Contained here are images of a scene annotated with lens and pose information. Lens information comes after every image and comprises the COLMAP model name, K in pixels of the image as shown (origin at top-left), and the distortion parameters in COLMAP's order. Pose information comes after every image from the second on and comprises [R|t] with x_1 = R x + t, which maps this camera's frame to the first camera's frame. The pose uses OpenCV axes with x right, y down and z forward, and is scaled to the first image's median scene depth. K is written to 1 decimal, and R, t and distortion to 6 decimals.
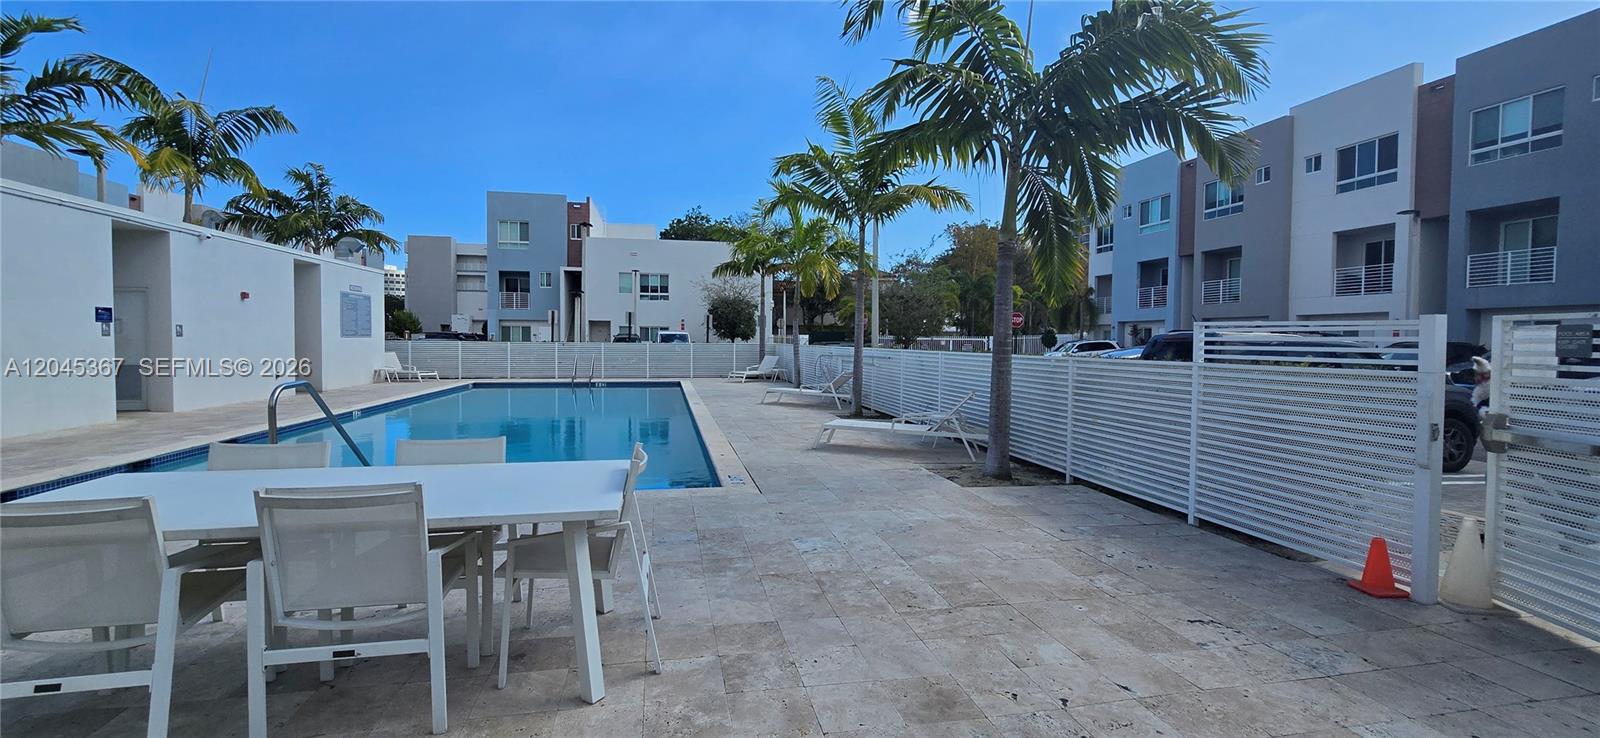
lens RADIAL K [[654.3, 0, 798.4], [0, 654.3, 355.7], [0, 0, 1]] dist [-0.000701, 0.000434]
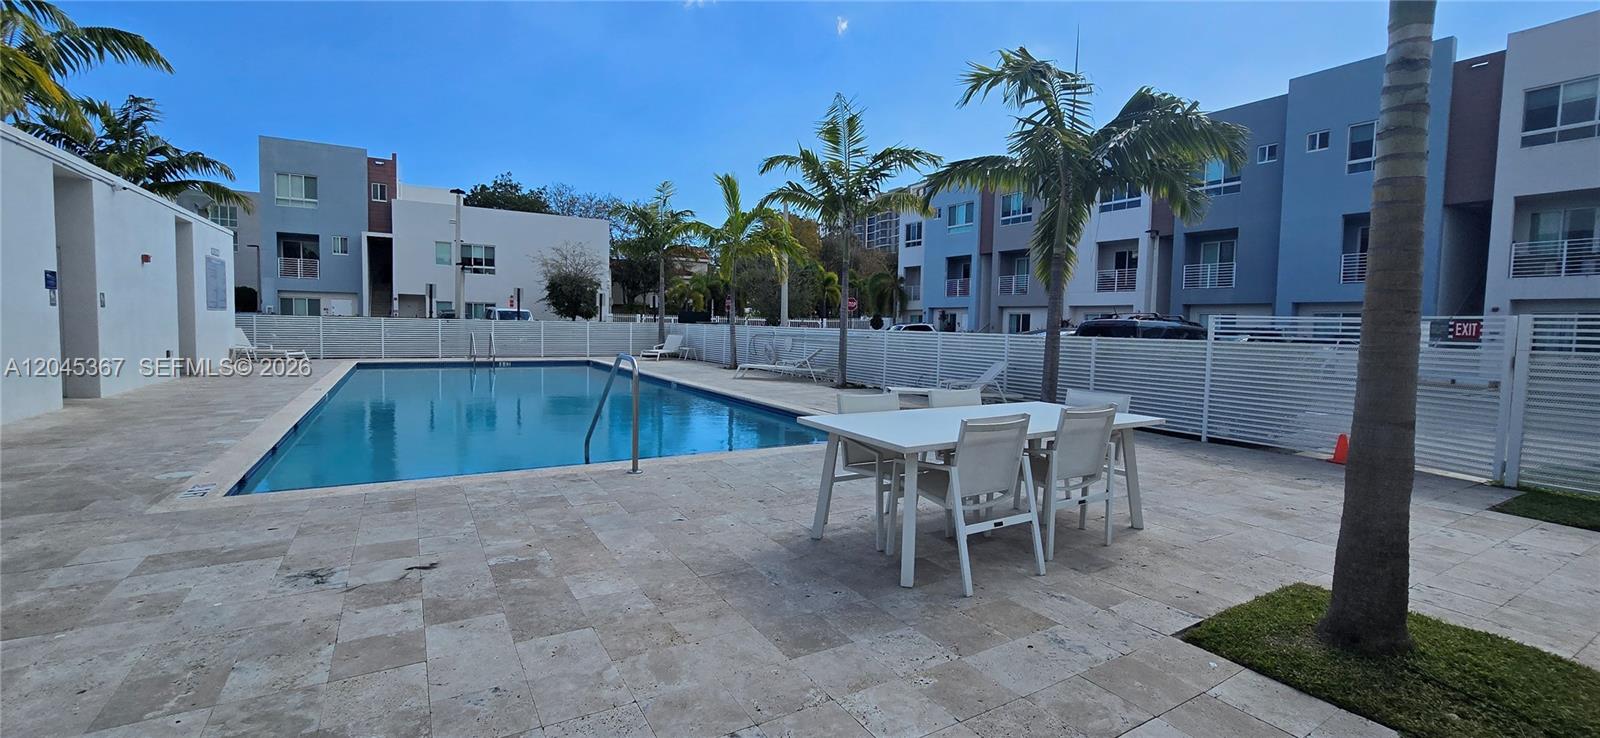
lens RADIAL K [[647.4, 0, 798.6], [0, 647.4, 361.7], [0, 0, 1]] dist [0.011144, -0.008320]
pose [[0.944787, -0.007248, 0.327604, -0.116448], [-0.005864, 0.999221, 0.039021, 0.000854], [-0.327632, -0.038788, 0.944009, -0.022471]]
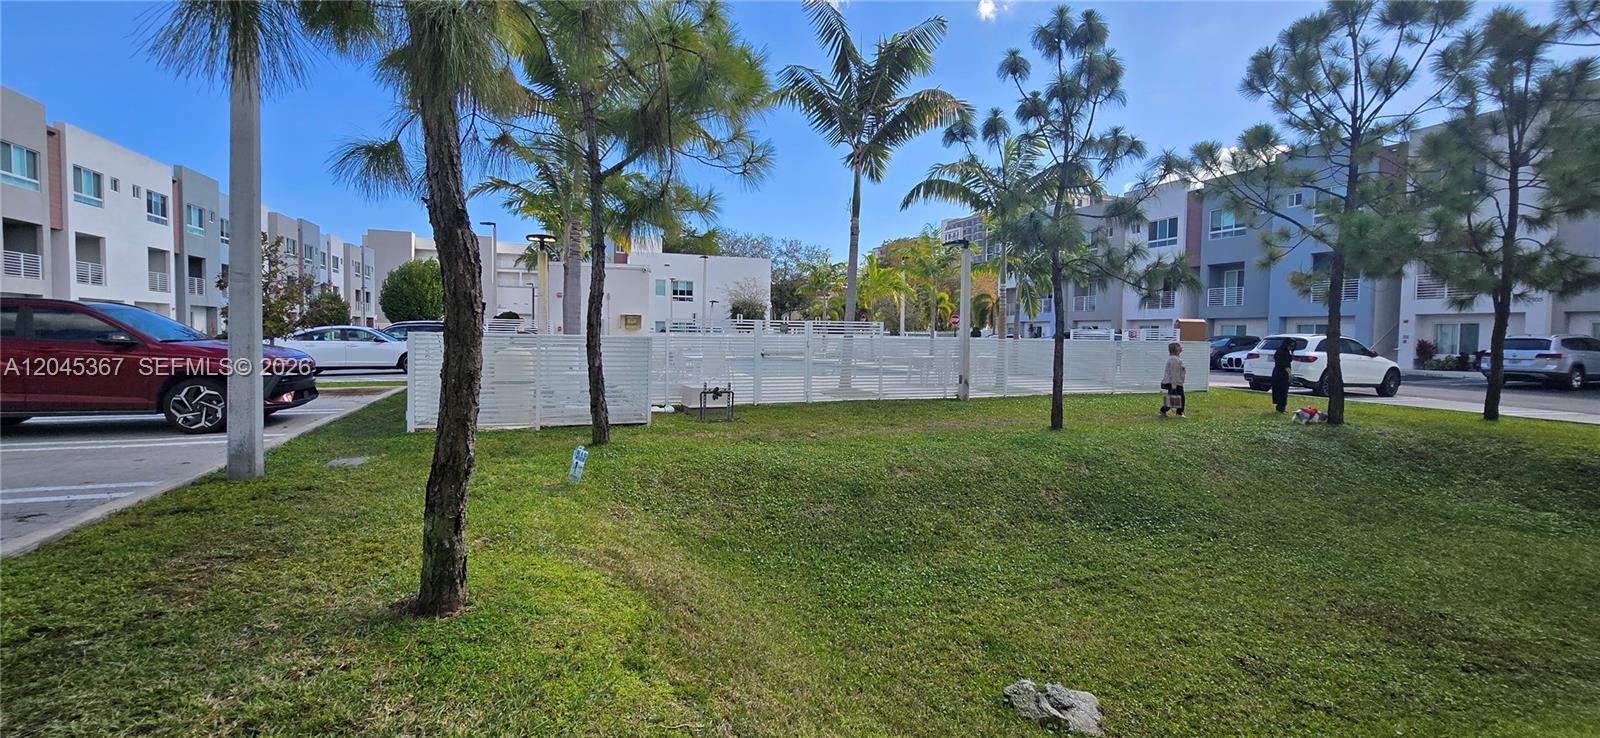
lens RADIAL K [[647.4, 0, 798.6], [0, 647.4, 361.7], [0, 0, 1]] dist [0.011144, -0.008320]
pose [[0.988898, 0.000494, 0.148593, -0.226108], [-0.003441, 0.999803, 0.019571, 0.011107], [-0.148554, -0.019865, 0.988705, -0.377254]]
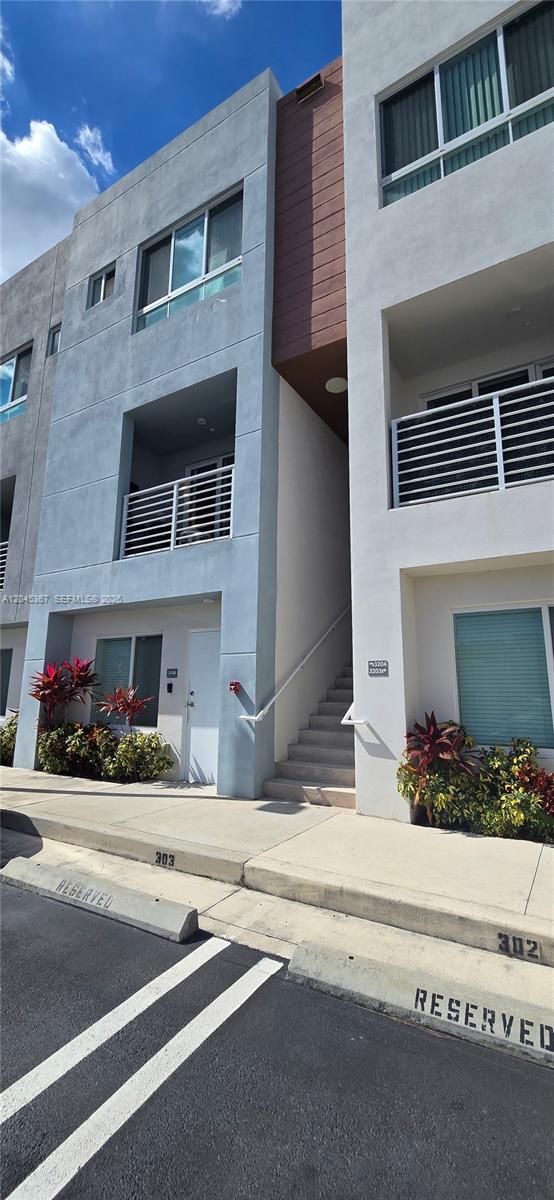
lens RADIAL K [[490.7, 0, 289.1], [0, 490.7, 599.6], [0, 0, 1]] dist [-0.000701, 0.000434]
pose [[0.675209, 0.137790, 0.724643, 0.427434], [0.014663, 0.979696, -0.199951, -0.017082], [-0.737481, 0.145634, 0.659479, 0.824825]]
